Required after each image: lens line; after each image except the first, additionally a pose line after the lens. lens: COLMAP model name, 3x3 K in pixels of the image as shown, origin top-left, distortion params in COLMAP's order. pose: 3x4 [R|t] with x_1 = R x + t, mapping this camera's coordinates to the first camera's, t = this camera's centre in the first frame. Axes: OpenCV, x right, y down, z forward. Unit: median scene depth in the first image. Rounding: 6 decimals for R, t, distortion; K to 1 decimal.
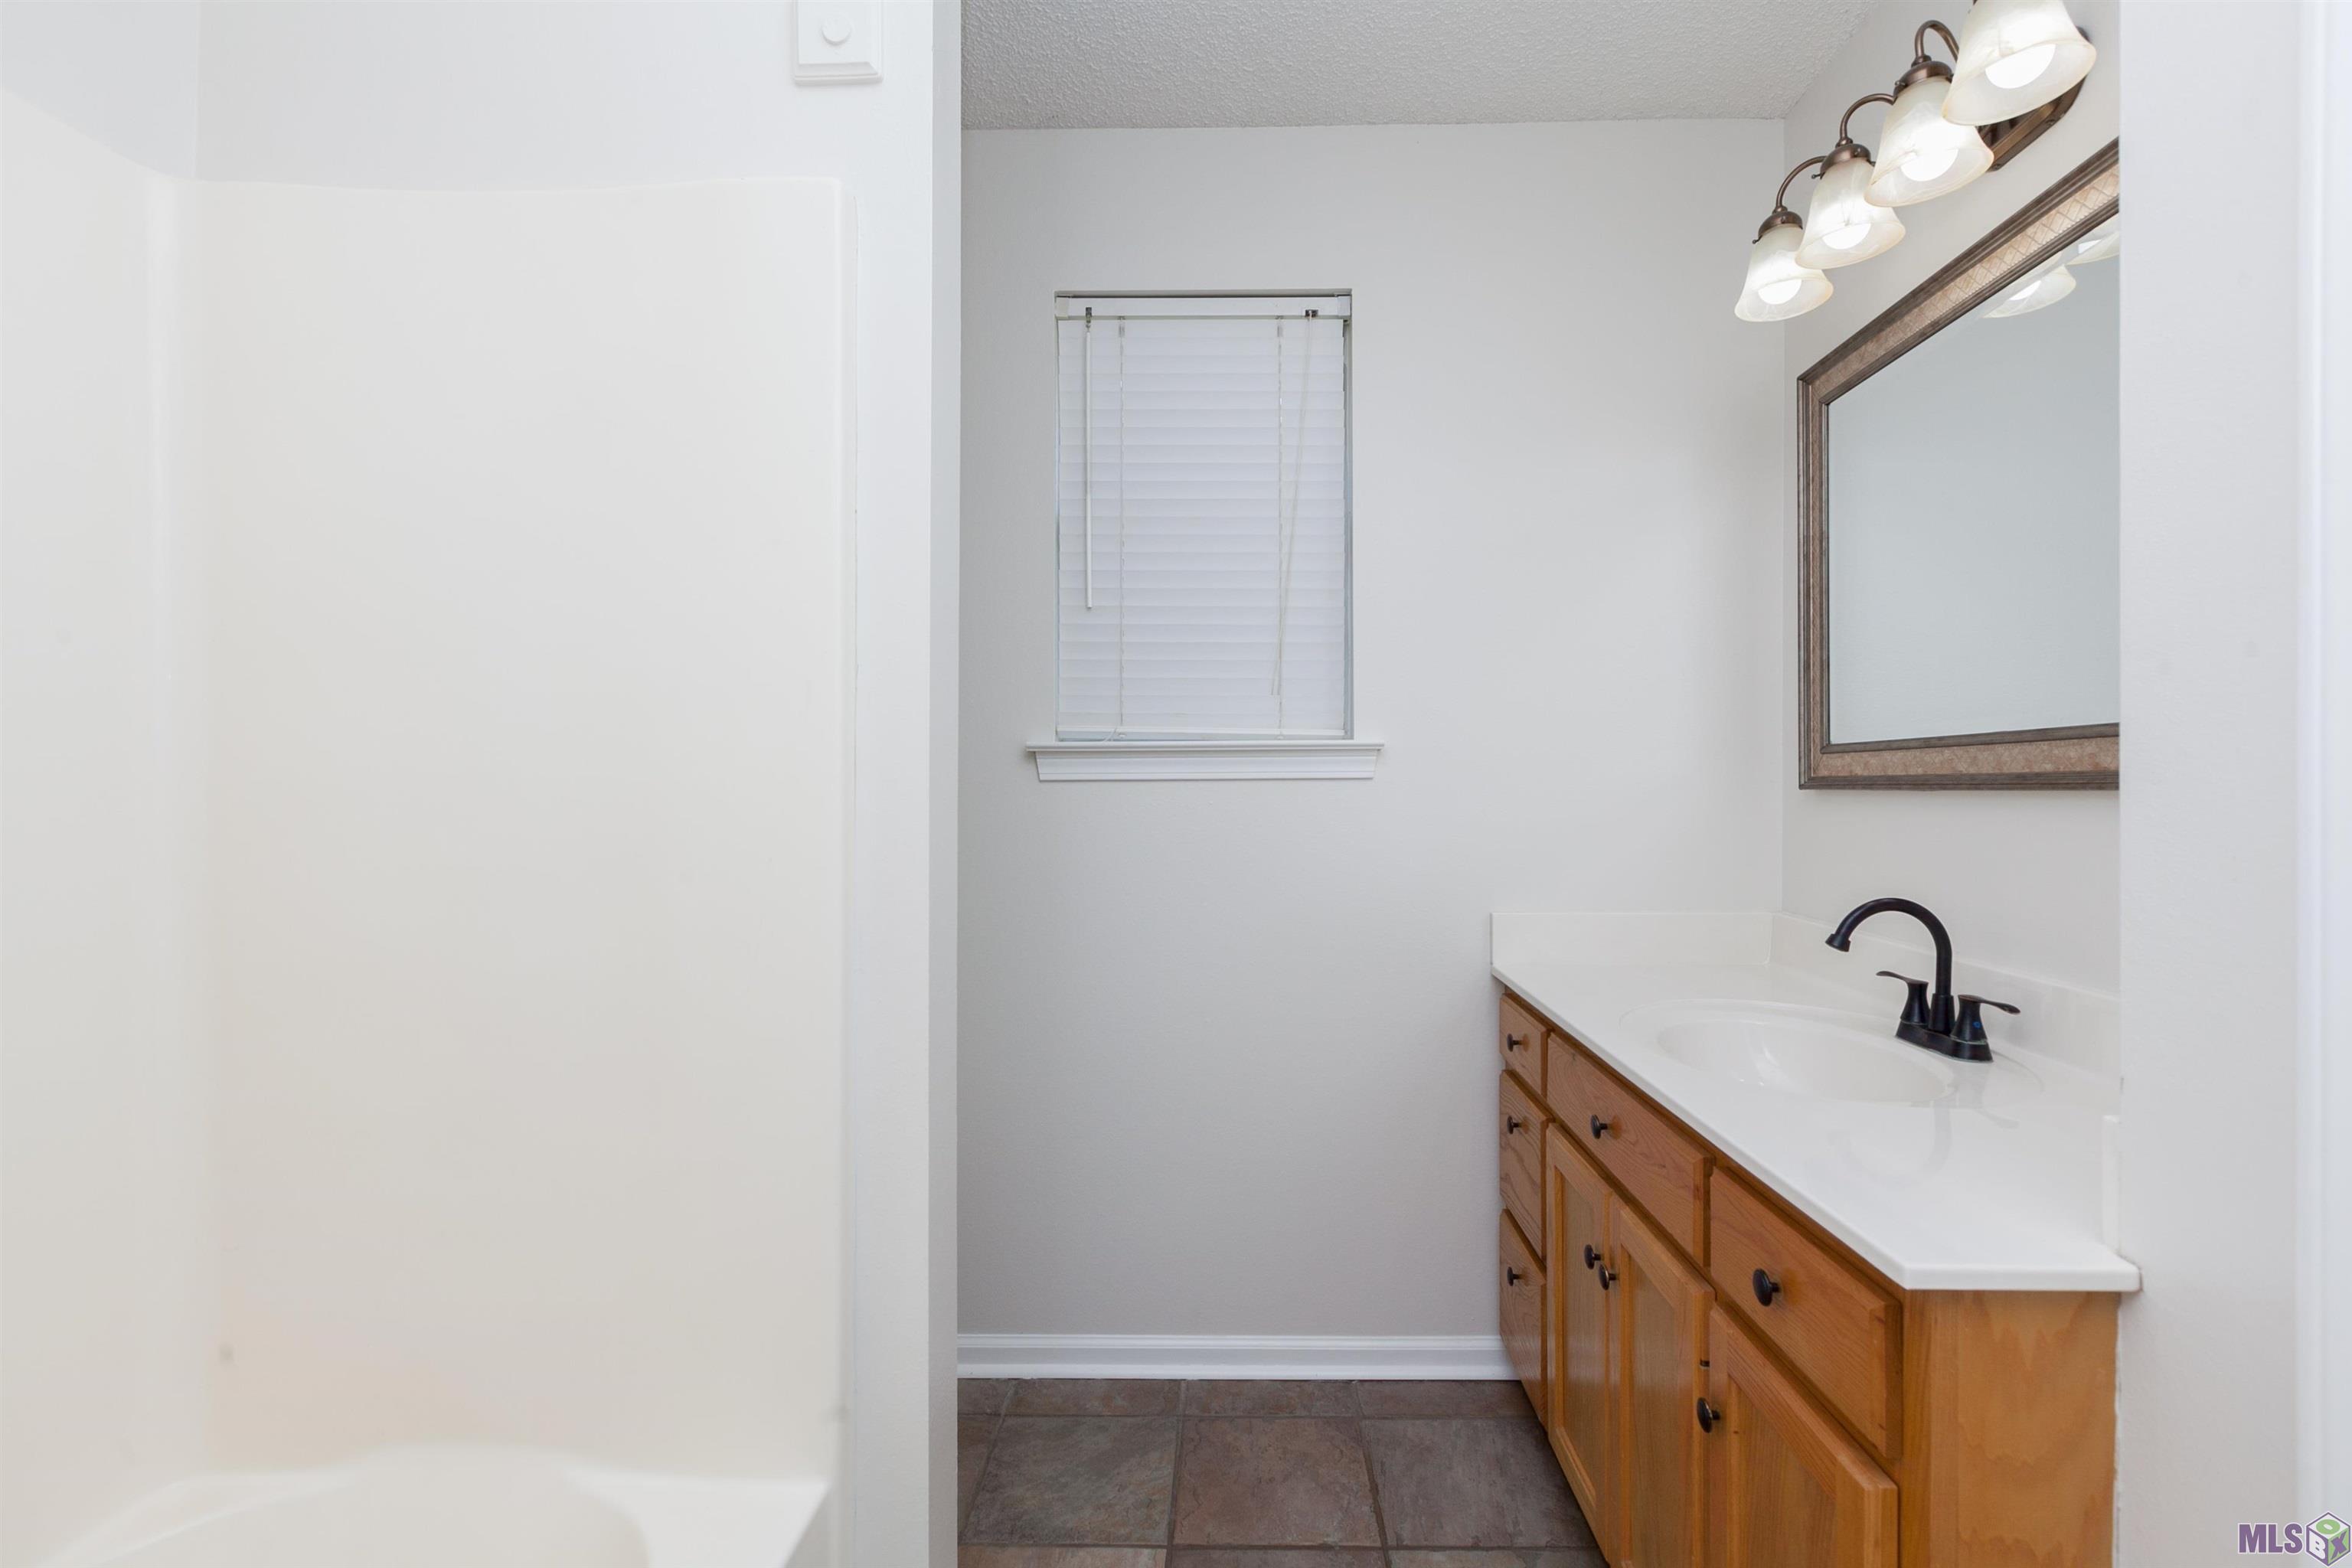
lens RADIAL K [[1060.9, 0, 1189.9], [0, 1060.9, 788.5], [0, 0, 1]] dist [0.005645, -0.000558]
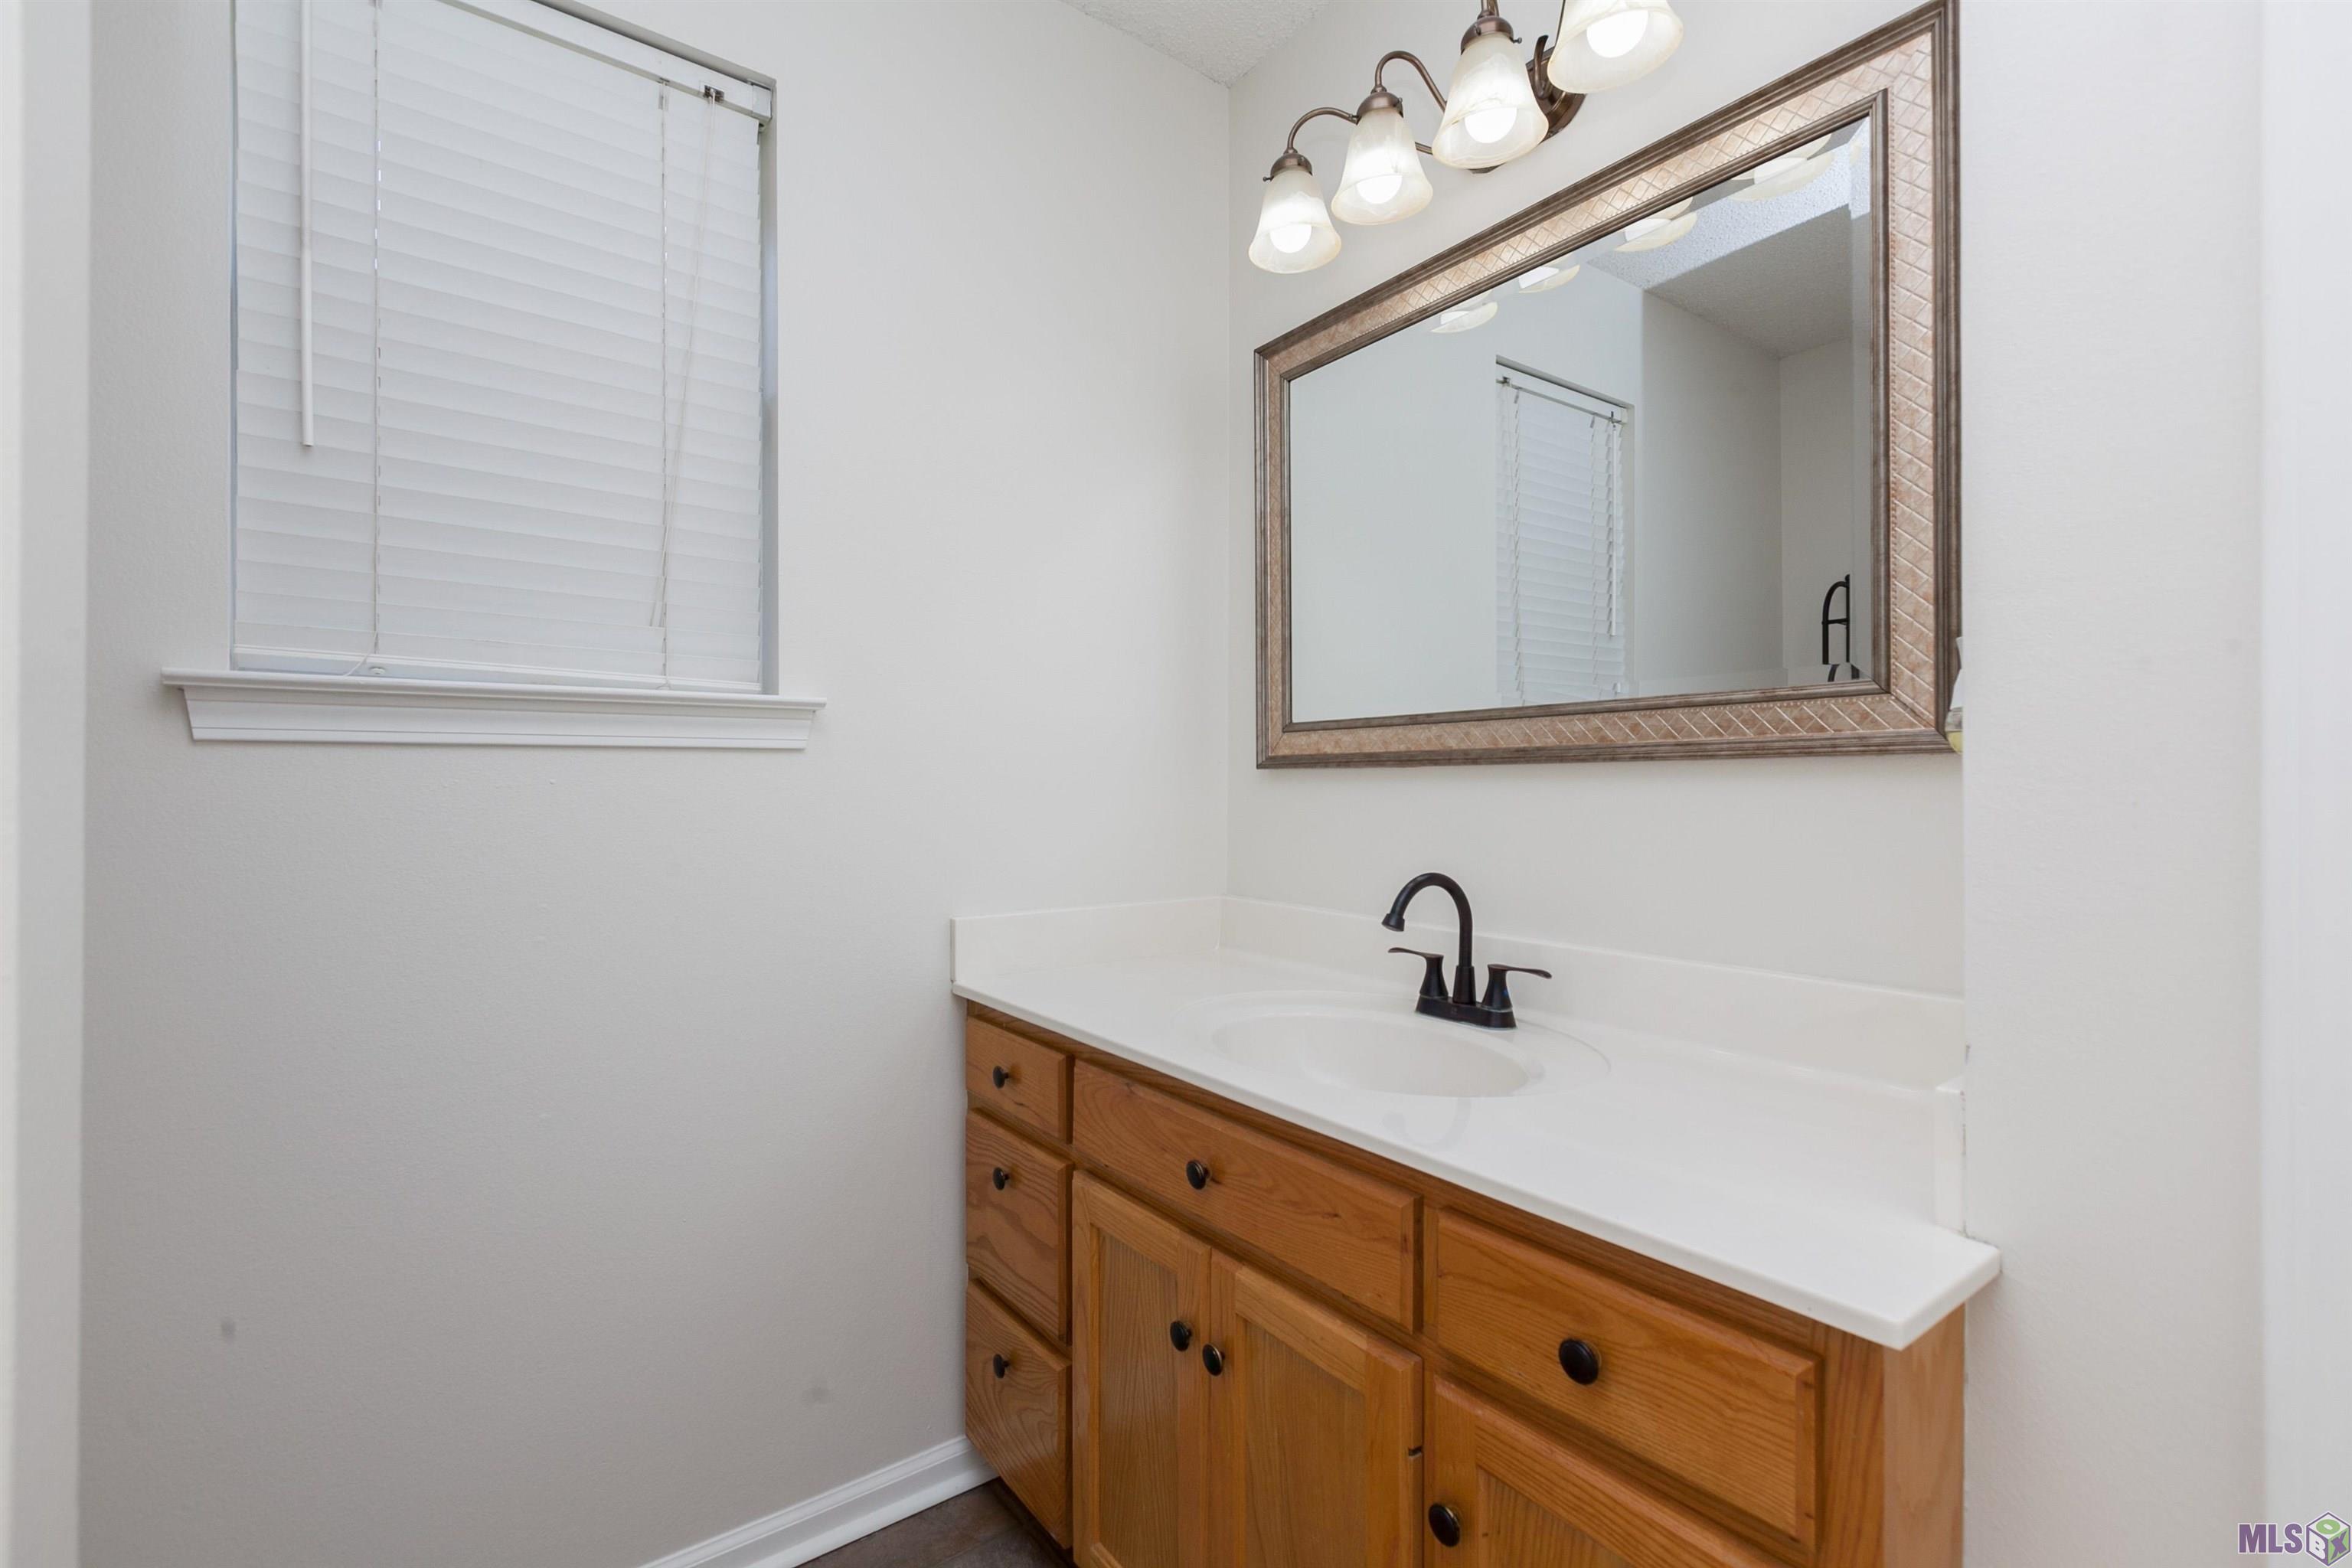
lens RADIAL K [[1060.9, 0, 1168.0], [0, 1060.9, 786.5], [0, 0, 1]] dist [0.005645, -0.000558]
pose [[0.781250, 0.002527, 0.624213, -0.114740], [-0.001860, 0.999997, -0.001721, 0.020914], [-0.624215, 0.000184, 0.781252, 0.316209]]
